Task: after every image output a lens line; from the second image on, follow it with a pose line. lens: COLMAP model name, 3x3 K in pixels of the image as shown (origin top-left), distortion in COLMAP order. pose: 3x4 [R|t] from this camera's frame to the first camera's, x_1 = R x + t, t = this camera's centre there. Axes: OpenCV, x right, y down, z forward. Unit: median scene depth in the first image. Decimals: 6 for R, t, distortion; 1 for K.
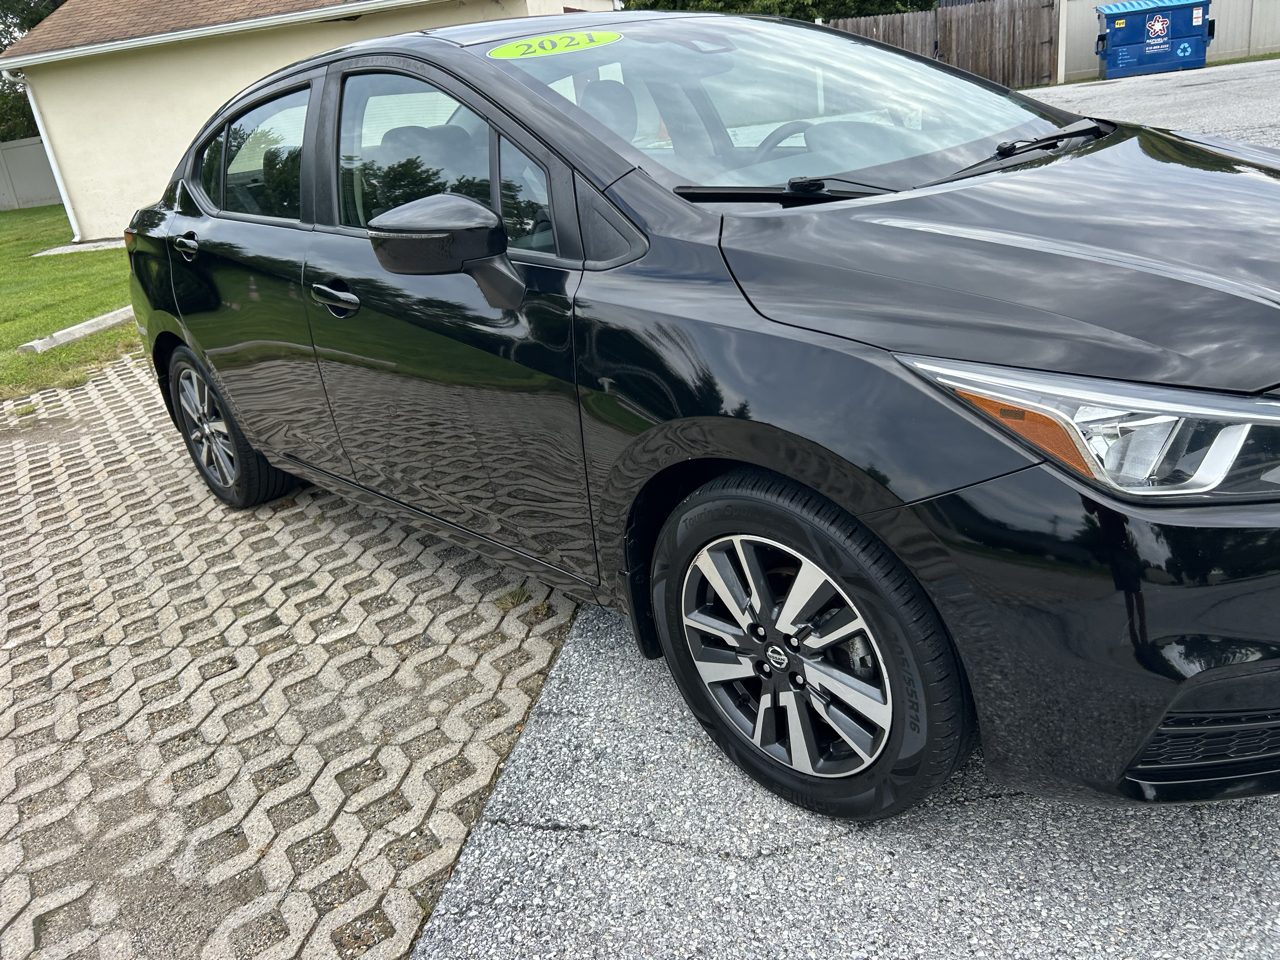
lens RADIAL K [[962.2, 0, 653.3], [0, 962.2, 478.4], [0, 0, 1]] dist [0.045315, -0.048139]
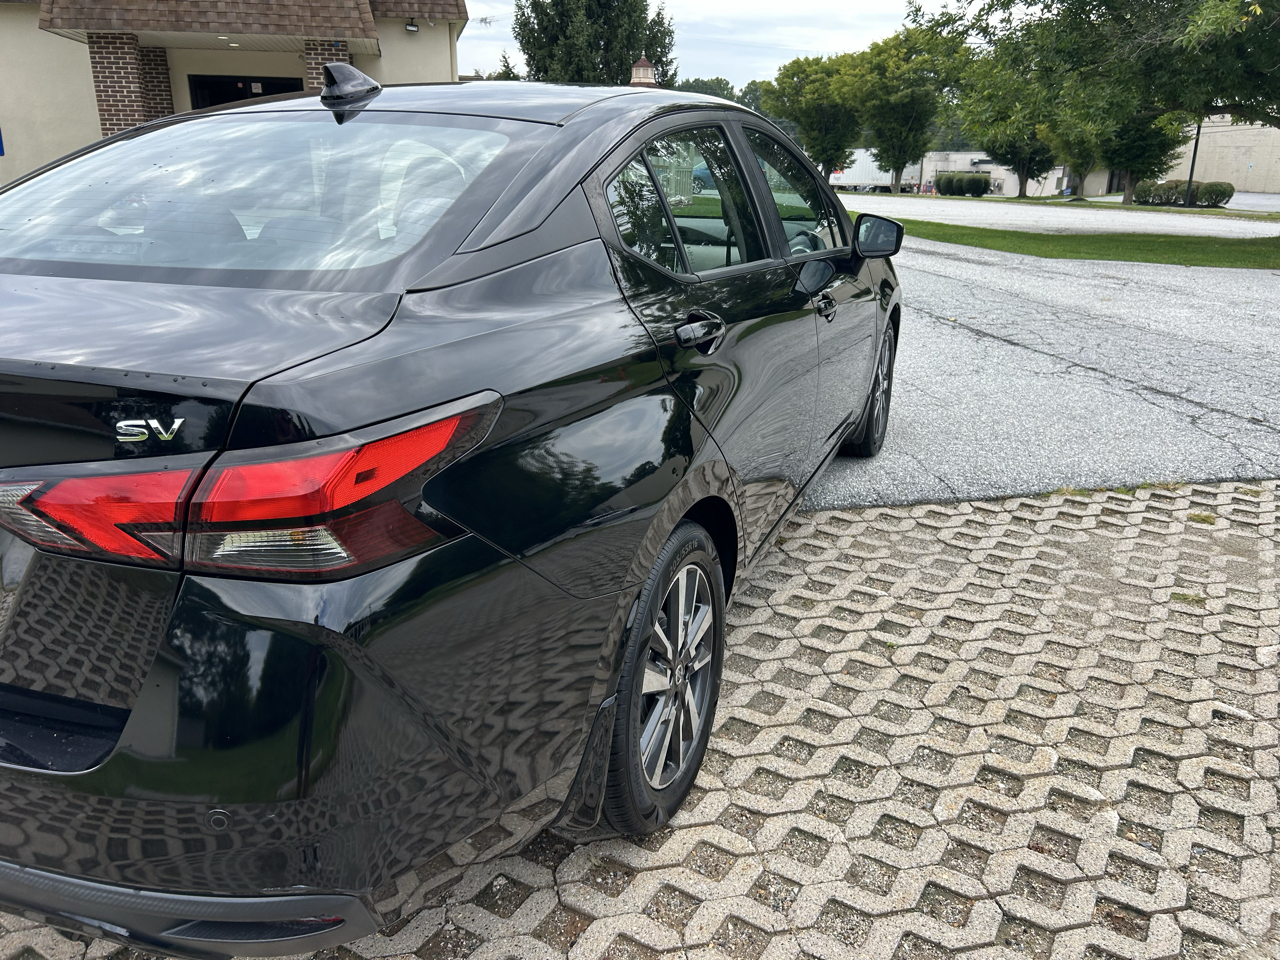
lens RADIAL K [[962.2, 0, 647.3], [0, 962.2, 478.8], [0, 0, 1]] dist [0.045315, -0.048139]
pose [[-0.408893, -0.168238, 0.896941, -1.409930], [0.387048, 0.858111, 0.337400, -0.517313], [-0.826438, 0.485120, -0.285759, 1.690001]]
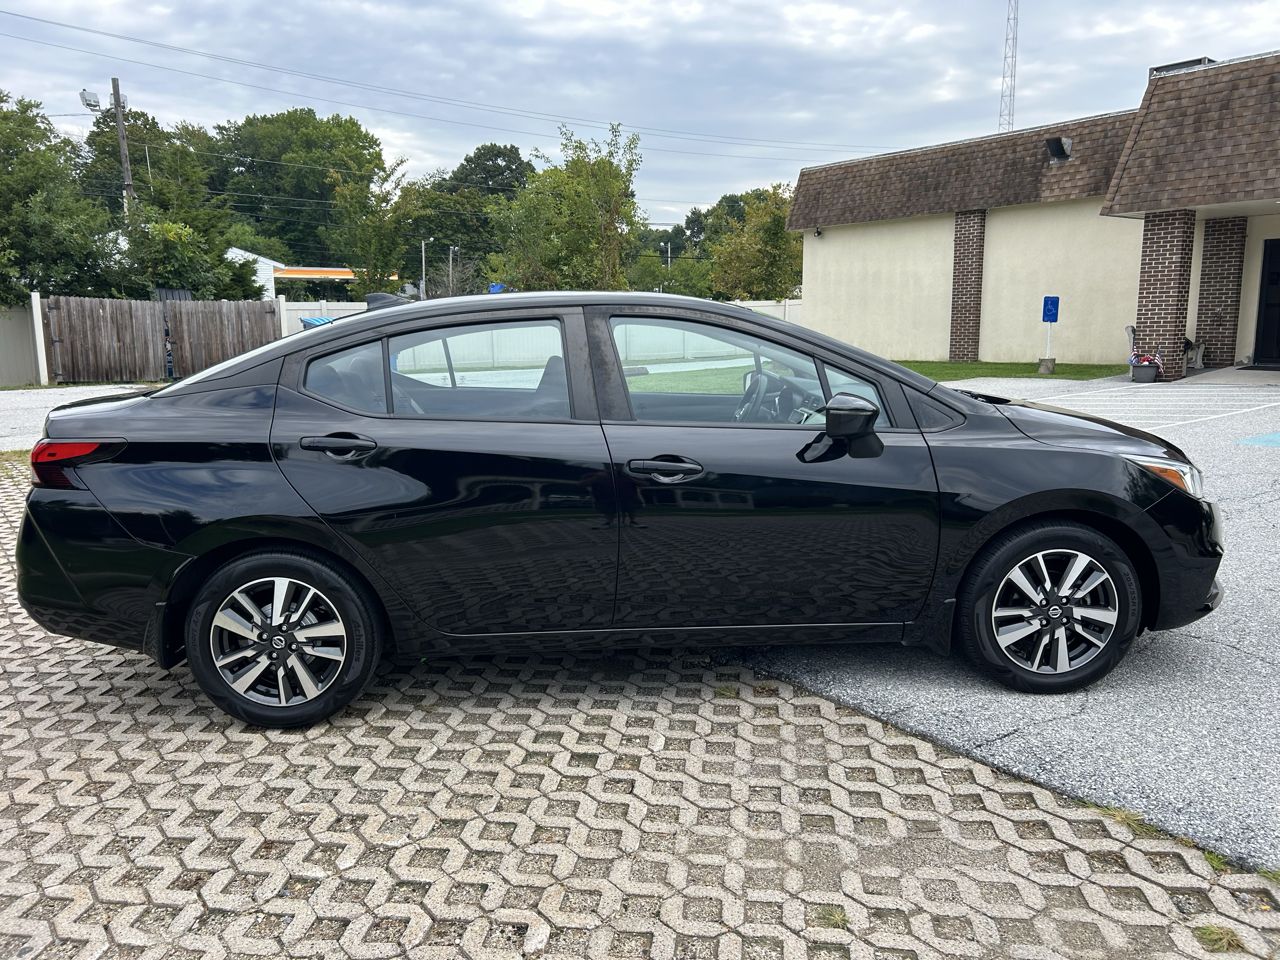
lens RADIAL K [[962.2, 0, 652.7], [0, 962.2, 487.5], [0, 0, 1]] dist [0.045315, -0.048139]
pose [[0.650551, -0.011184, 0.759380, -1.404196], [0.220947, 0.959429, -0.175153, 0.072624], [-0.726612, 0.281729, 0.626629, 0.180528]]
